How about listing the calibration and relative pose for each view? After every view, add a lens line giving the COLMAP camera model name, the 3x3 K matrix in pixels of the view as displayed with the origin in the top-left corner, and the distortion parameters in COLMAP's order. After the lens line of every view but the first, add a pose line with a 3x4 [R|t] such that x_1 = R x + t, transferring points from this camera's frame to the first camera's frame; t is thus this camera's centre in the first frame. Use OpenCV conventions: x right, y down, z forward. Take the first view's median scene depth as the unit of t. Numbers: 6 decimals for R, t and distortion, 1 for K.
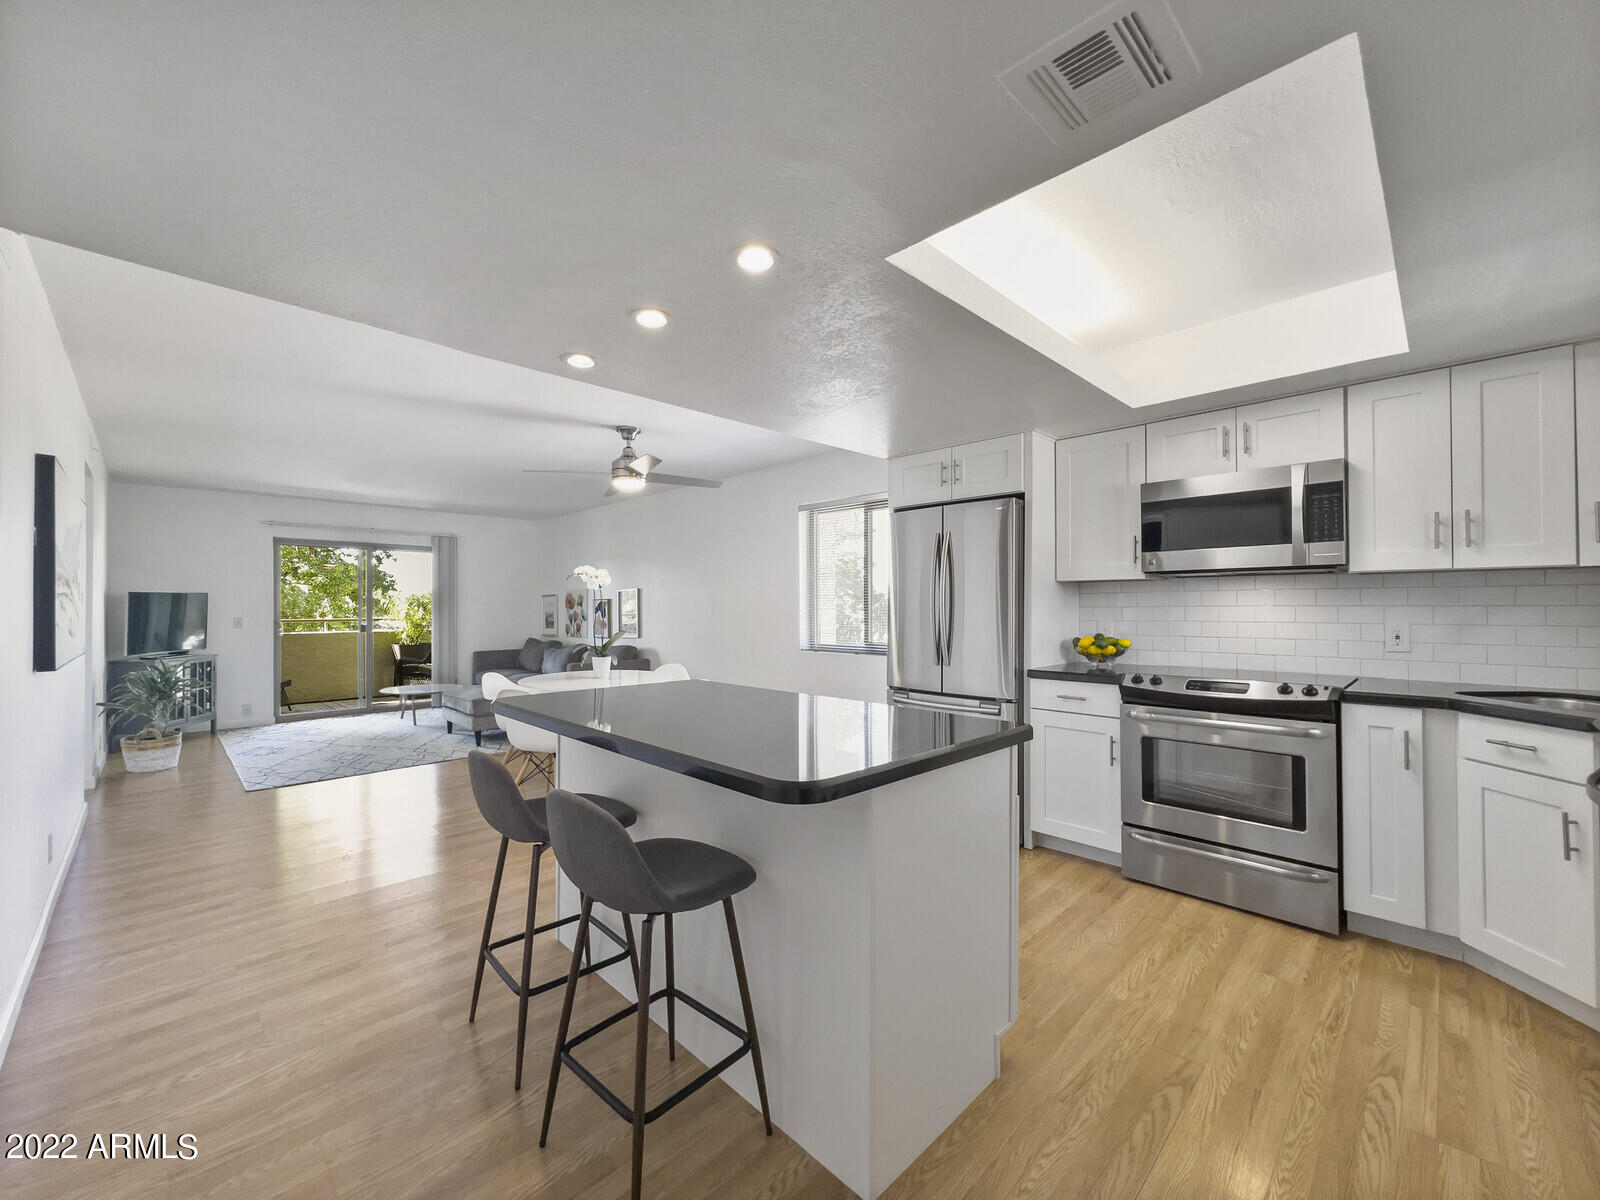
lens RADIAL K [[642.8, 0, 811.8], [0, 642.8, 618.2], [0, 0, 1]] dist [-0.001827, -0.000130]
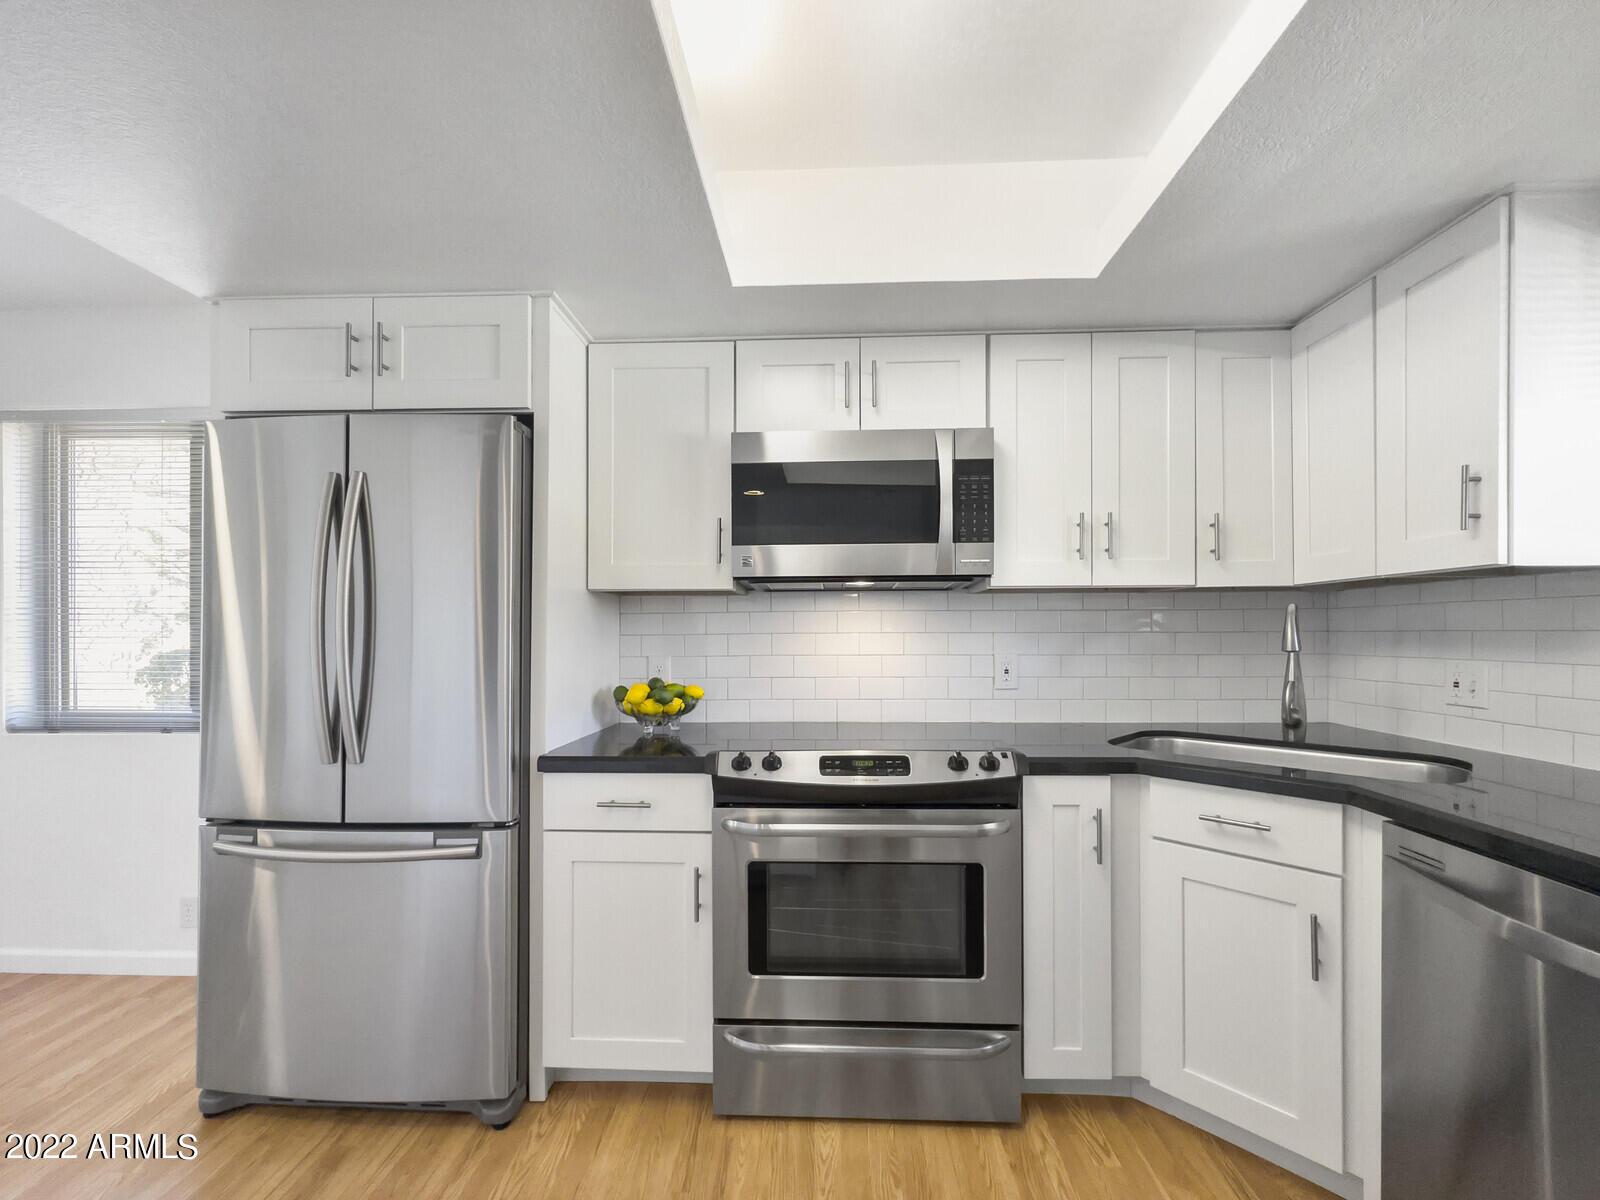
lens RADIAL K [[642.8, 0, 811.8], [0, 642.8, 618.2], [0, 0, 1]] dist [-0.001827, -0.000130]
pose [[0.726406, 0.013756, 0.687128, 0.157026], [0.013087, 0.999342, -0.033841, -0.012059], [-0.687141, 0.033575, 0.725748, 0.529956]]
